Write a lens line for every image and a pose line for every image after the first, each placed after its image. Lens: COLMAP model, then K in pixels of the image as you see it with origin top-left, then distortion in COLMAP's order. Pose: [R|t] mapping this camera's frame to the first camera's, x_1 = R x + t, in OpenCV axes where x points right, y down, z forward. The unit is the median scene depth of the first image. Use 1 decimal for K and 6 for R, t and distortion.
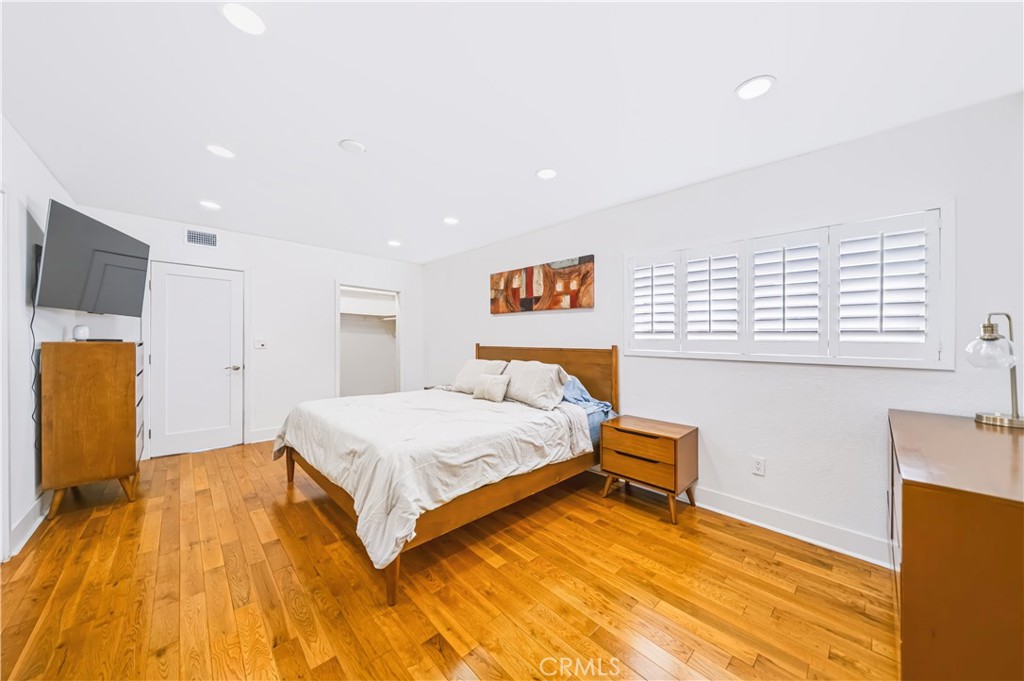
lens RADIAL K [[350.3, 0, 511.0], [0, 350.3, 338.5], [0, 0, 1]] dist [-0.000649, -0.000090]
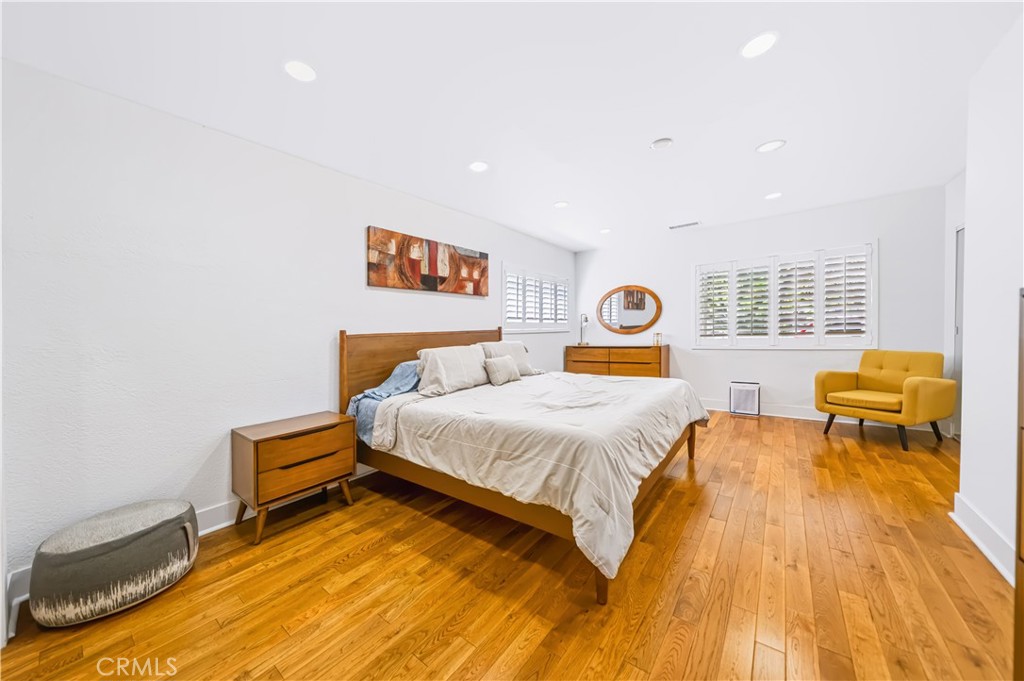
lens RADIAL K [[352.8, 0, 512.4], [0, 352.8, 335.0], [0, 0, 1]] dist [-0.000147, -0.000012]
pose [[-0.157484, -0.027589, 0.987136, -0.877931], [0.012943, 0.999466, 0.029999, 0.008561], [-0.987437, 0.017501, -0.157043, 0.964160]]
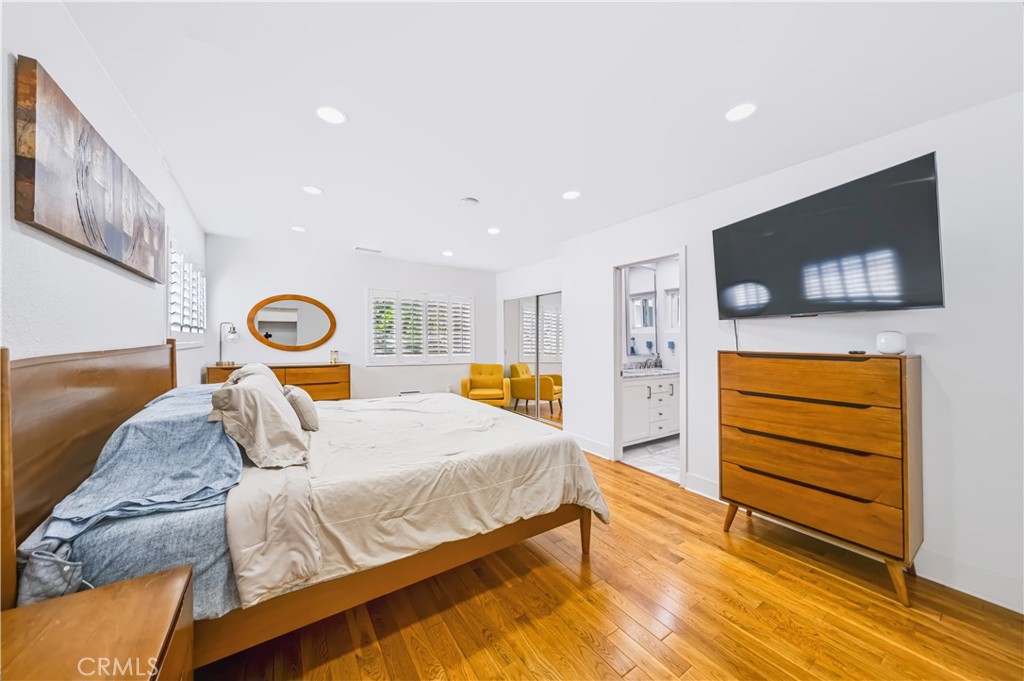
lens RADIAL K [[350.3, 0, 511.0], [0, 350.3, 338.5], [0, 0, 1]] dist [-0.000649, -0.000090]
pose [[-0.986039, -0.038184, 0.162080, -0.489297], [-0.041554, 0.998984, -0.017450, -0.000118], [-0.161249, -0.023941, -0.986623, 1.360316]]
